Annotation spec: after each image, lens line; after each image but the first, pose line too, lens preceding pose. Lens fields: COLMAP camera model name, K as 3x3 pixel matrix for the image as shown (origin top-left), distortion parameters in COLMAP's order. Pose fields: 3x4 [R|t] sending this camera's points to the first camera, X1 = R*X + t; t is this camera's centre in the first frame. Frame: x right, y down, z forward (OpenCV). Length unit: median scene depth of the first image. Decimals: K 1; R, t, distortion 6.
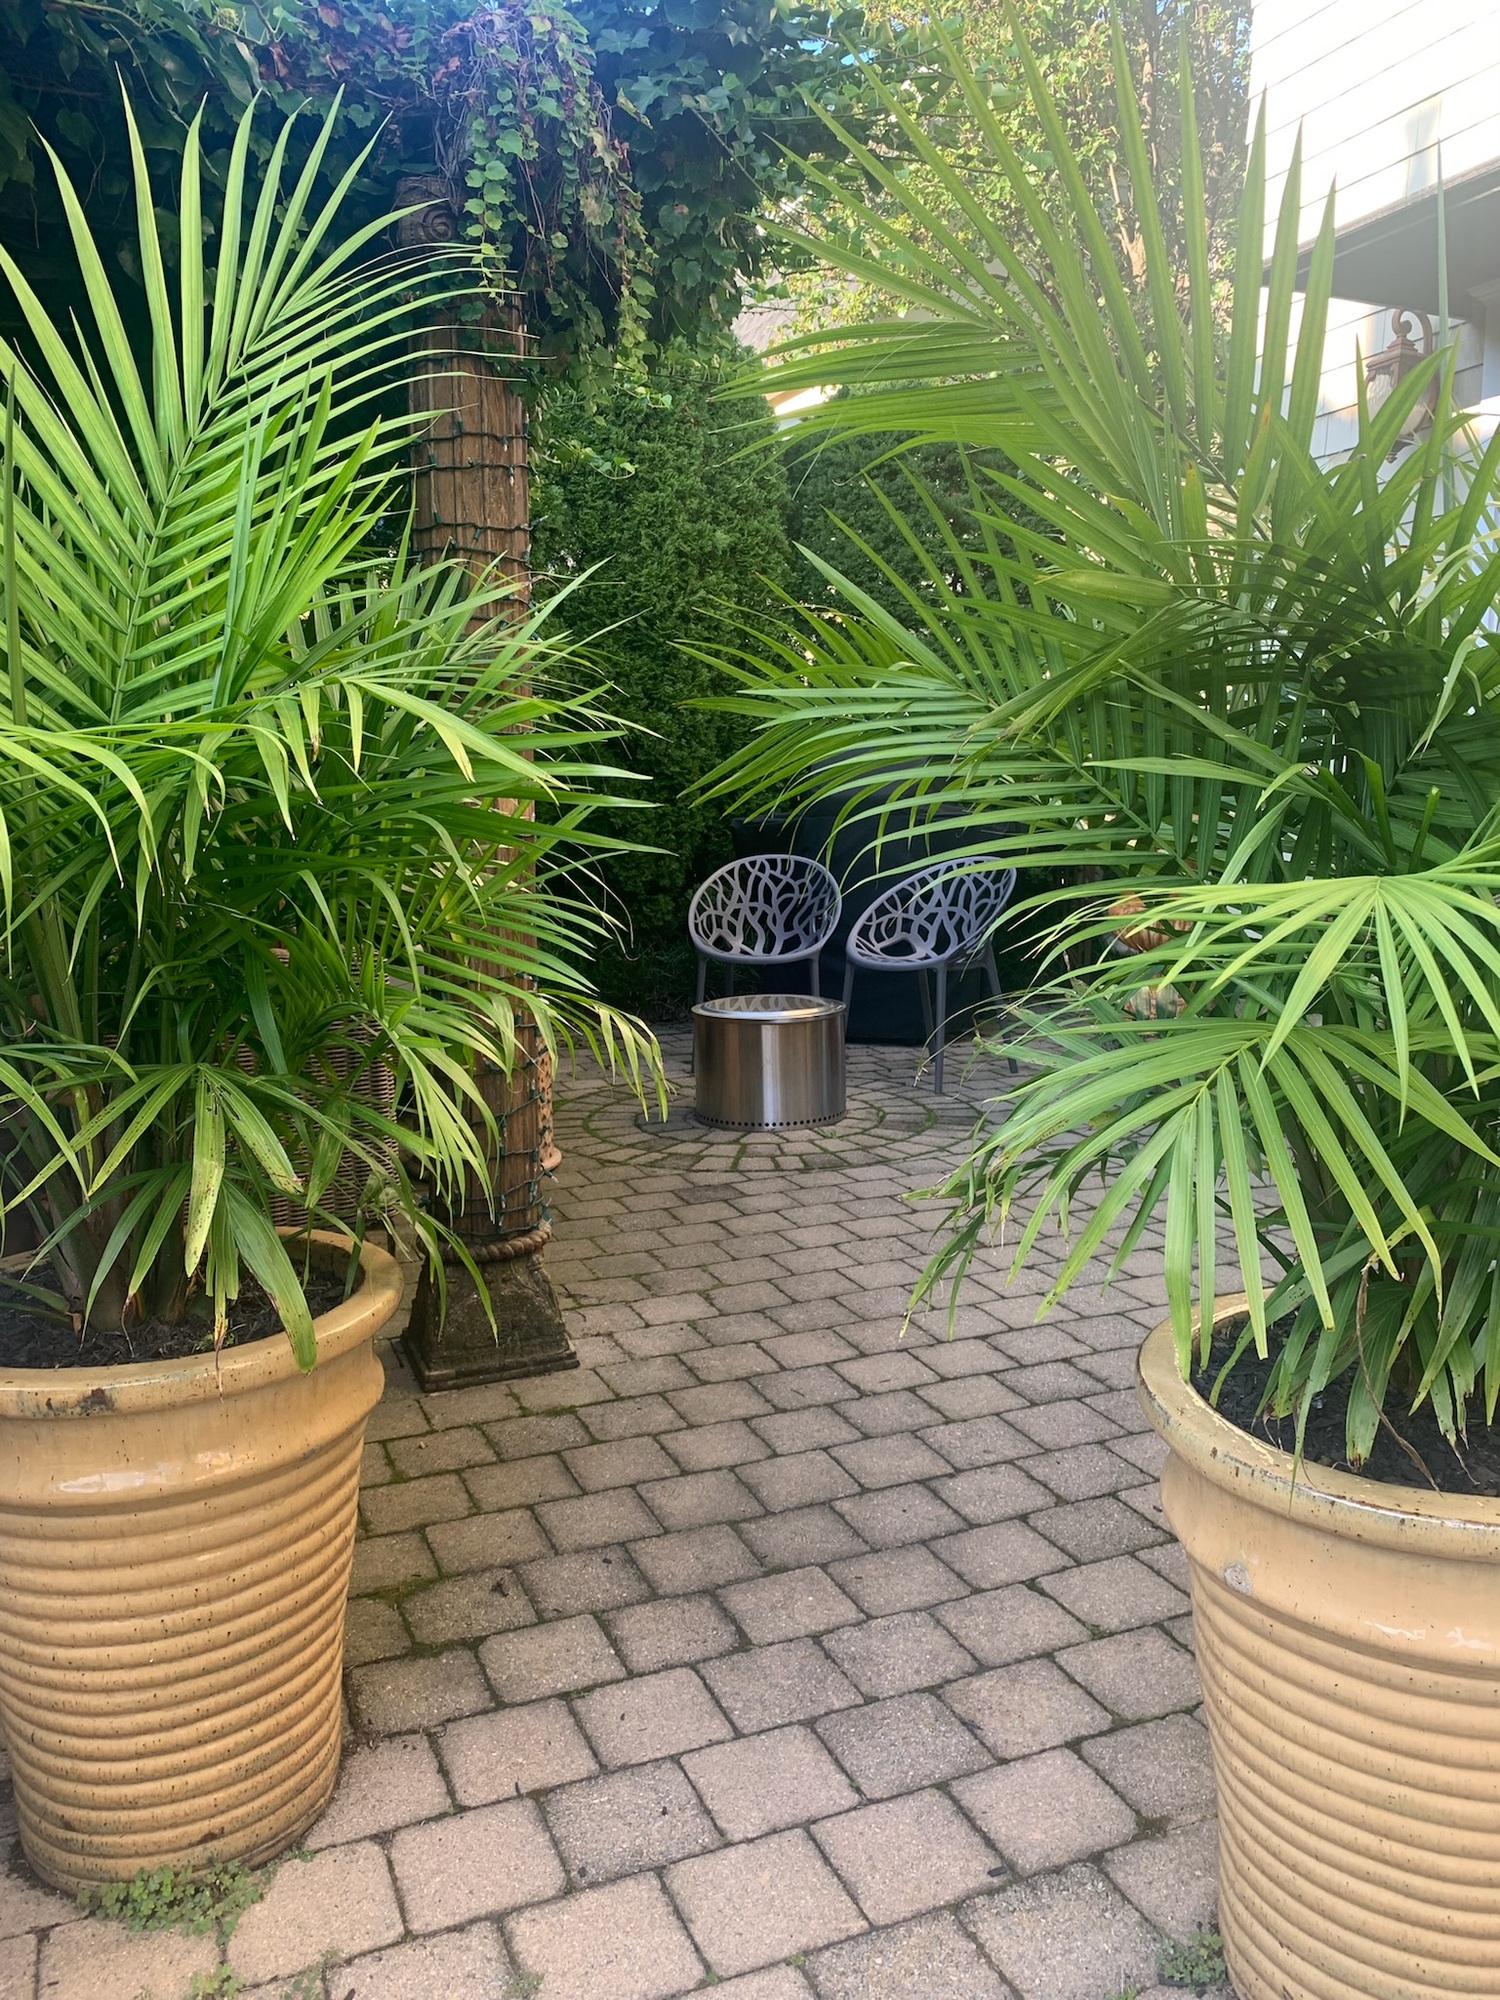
lens RADIAL K [[1503.0, 0, 750.0], [0, 1503.0, 1000.0], [0, 0, 1]] dist [-0.005208, 0.000815]
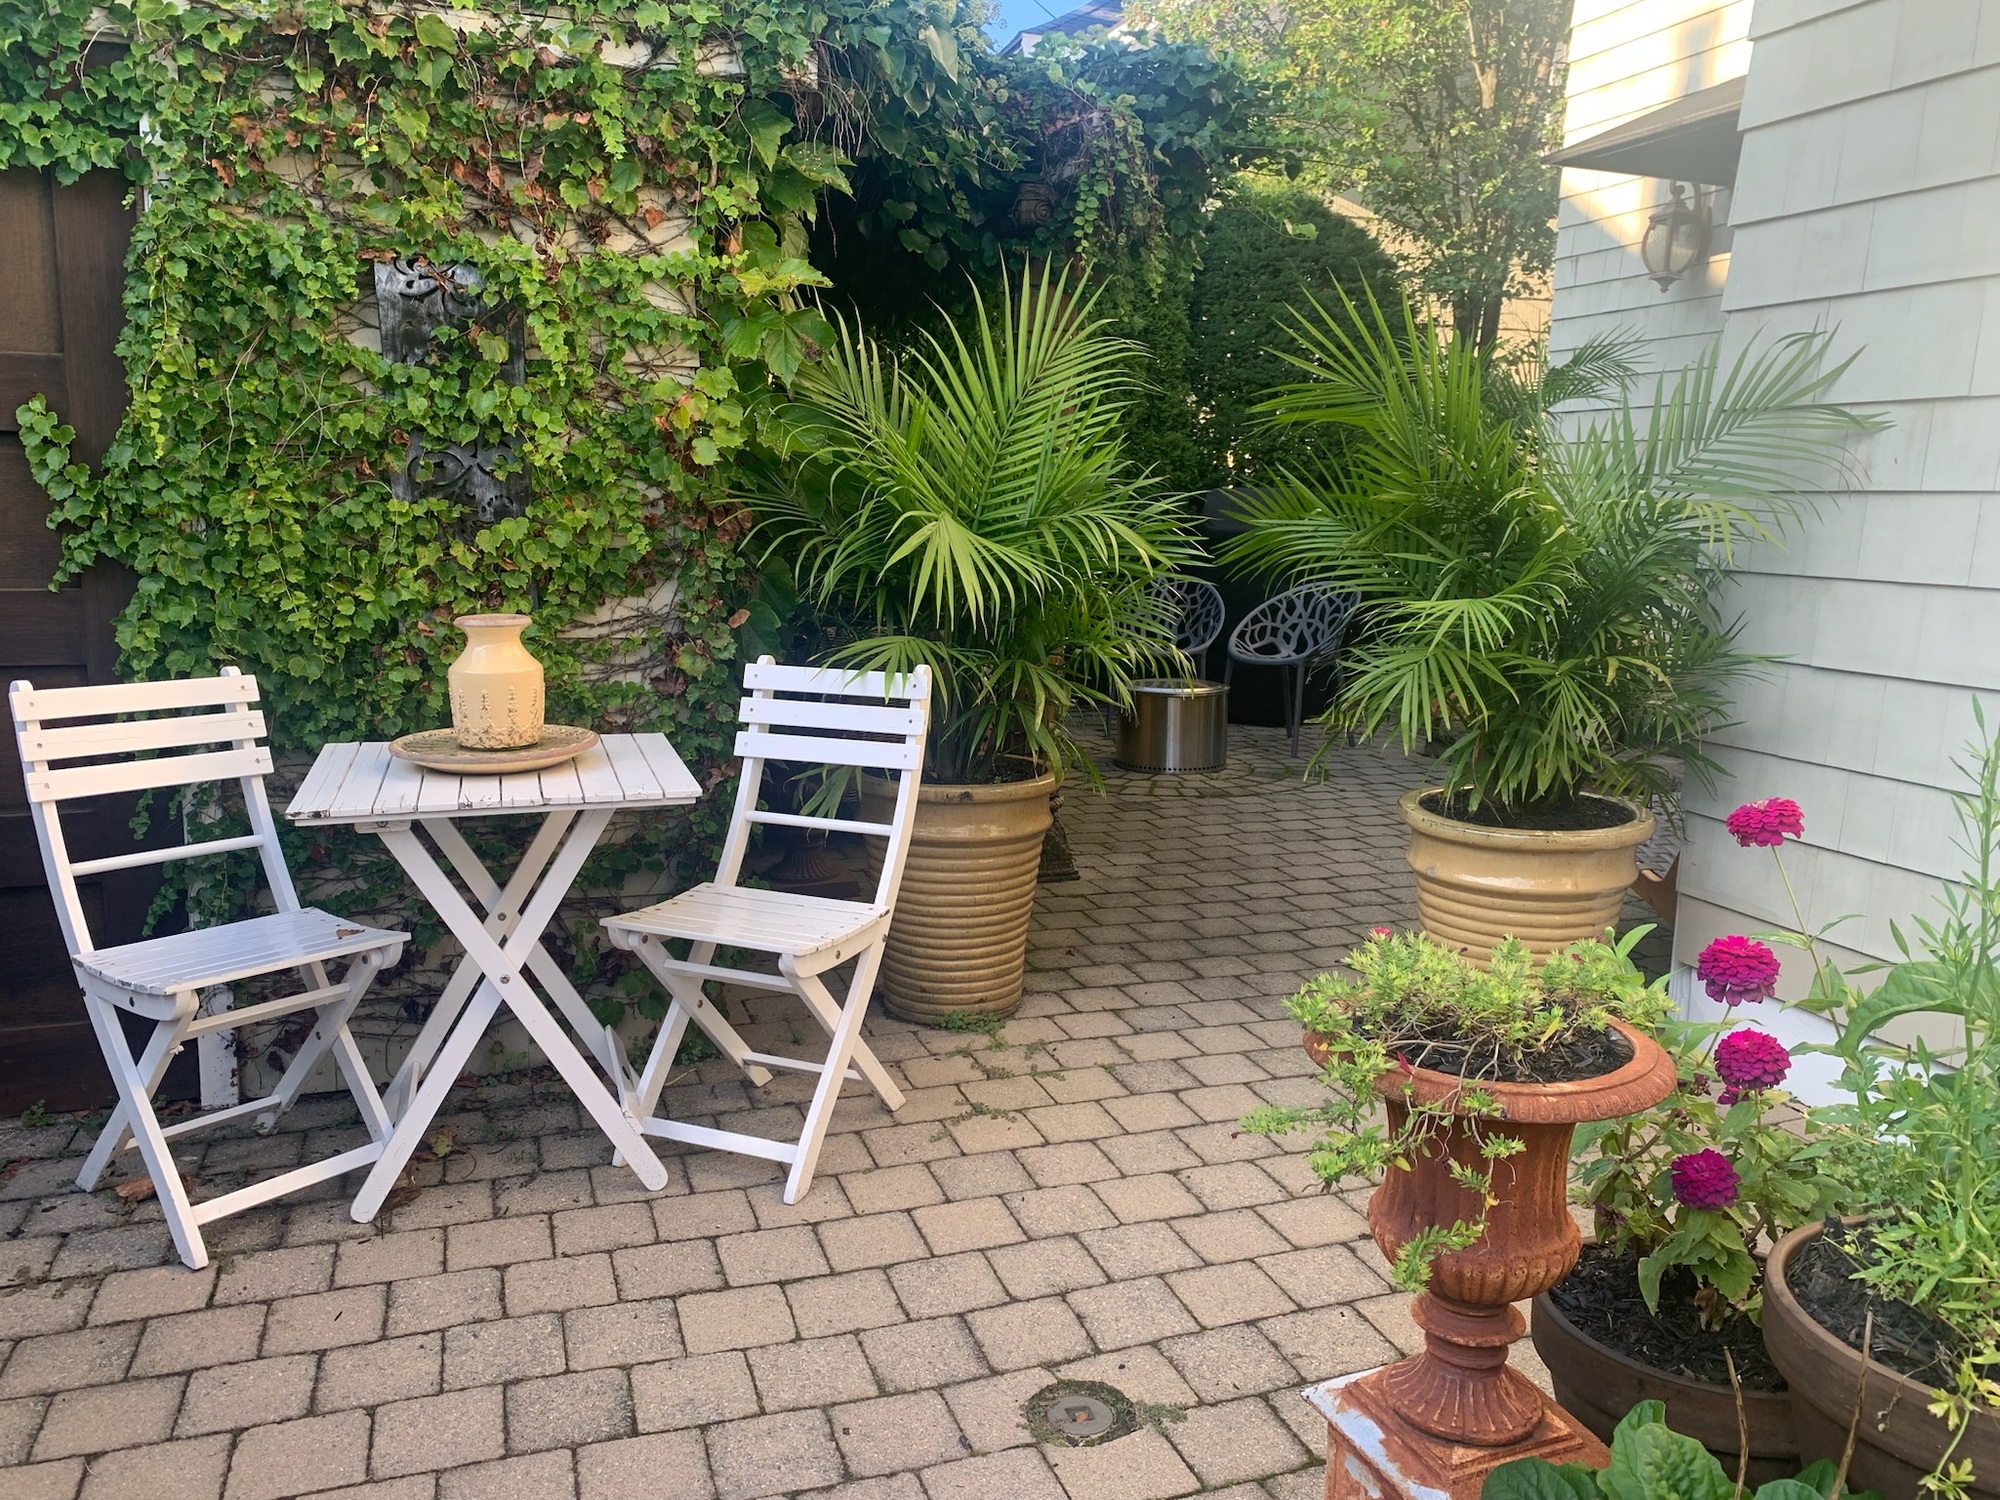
lens RADIAL K [[1508.0, 0, 957.1], [0, 1508.0, 783.7], [0, 0, 1]] dist [-0.046220, -0.003834]
pose [[0.995595, 0.044795, -0.082360, -0.072087], [-0.040819, 0.997948, 0.049336, 0.036619], [0.084401, -0.045757, 0.995381, -0.419996]]
